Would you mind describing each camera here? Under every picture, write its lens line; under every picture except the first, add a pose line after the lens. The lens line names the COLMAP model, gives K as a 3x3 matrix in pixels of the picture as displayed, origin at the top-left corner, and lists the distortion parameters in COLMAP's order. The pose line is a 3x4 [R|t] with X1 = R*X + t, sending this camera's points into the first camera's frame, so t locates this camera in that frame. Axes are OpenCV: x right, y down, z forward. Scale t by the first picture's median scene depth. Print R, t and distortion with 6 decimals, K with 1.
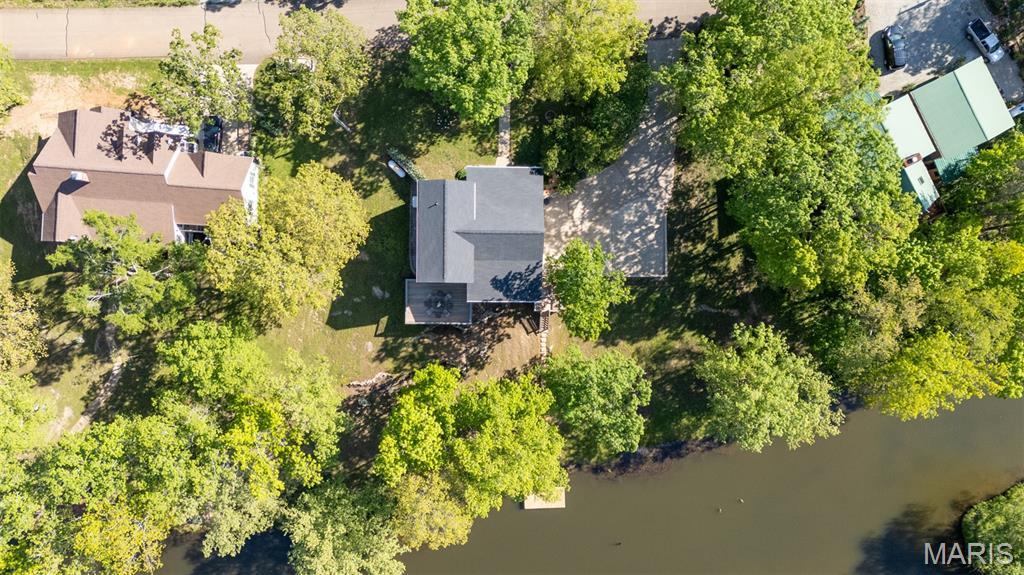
lens RADIAL K [[749.8, 0, 510.0], [0, 749.8, 288.0], [0, 0, 1]] dist [0.012747, -0.002151]
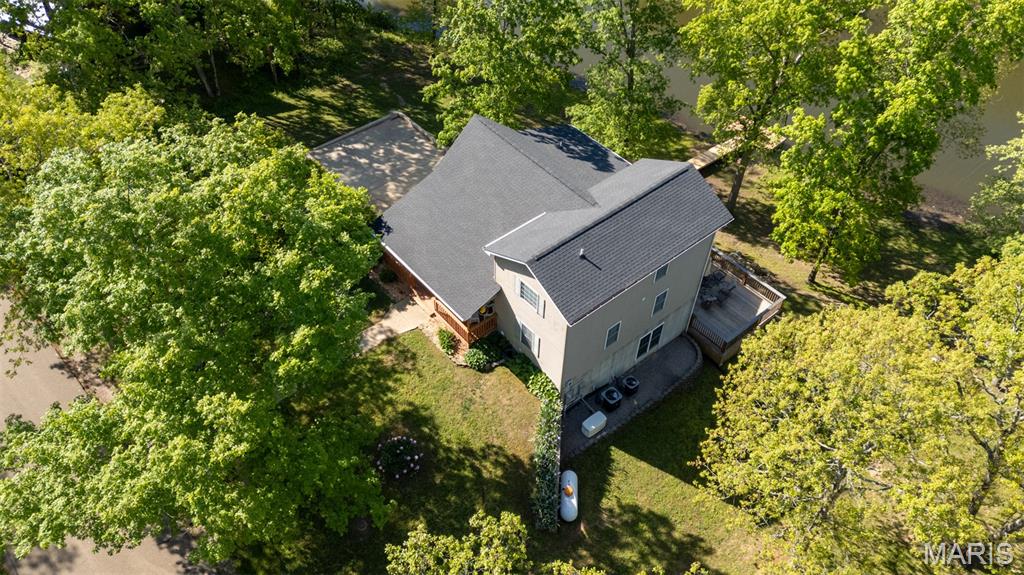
lens RADIAL K [[749.8, 0, 510.0], [0, 749.8, 288.0], [0, 0, 1]] dist [0.012747, -0.002151]
pose [[-0.653430, -0.566026, 0.502638, -0.269105], [0.756941, -0.481232, 0.442104, -0.307269], [-0.008357, 0.669351, 0.742899, 0.648726]]
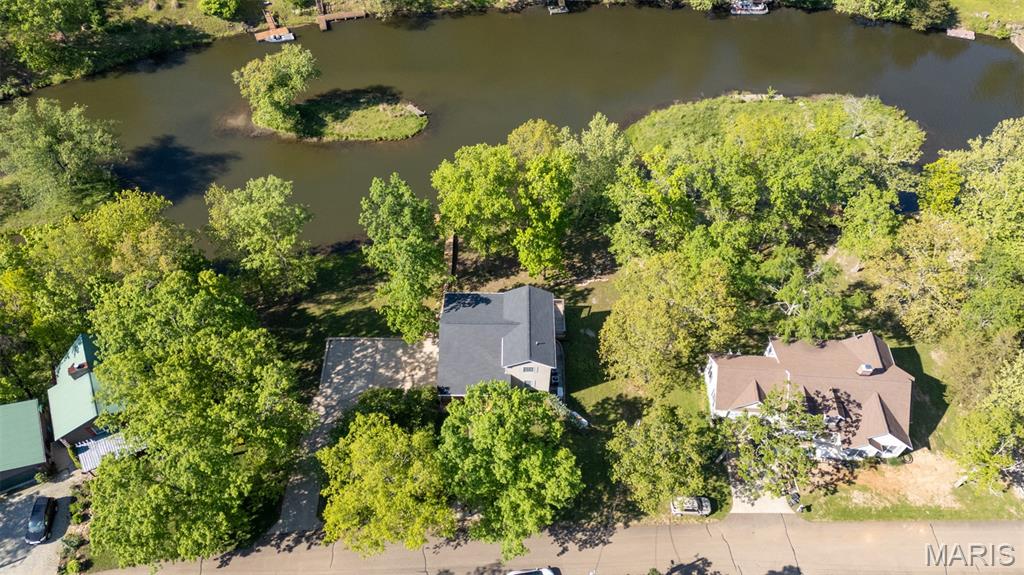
lens RADIAL K [[740.2, 0, 535.0], [0, 740.2, 286.3], [0, 0, 1]] dist [0.033872, -0.050866]
pose [[-0.998210, -0.008368, -0.059216, -0.025680], [-0.030555, -0.779815, 0.625264, -0.666643], [-0.051410, 0.625954, 0.778164, 0.098384]]
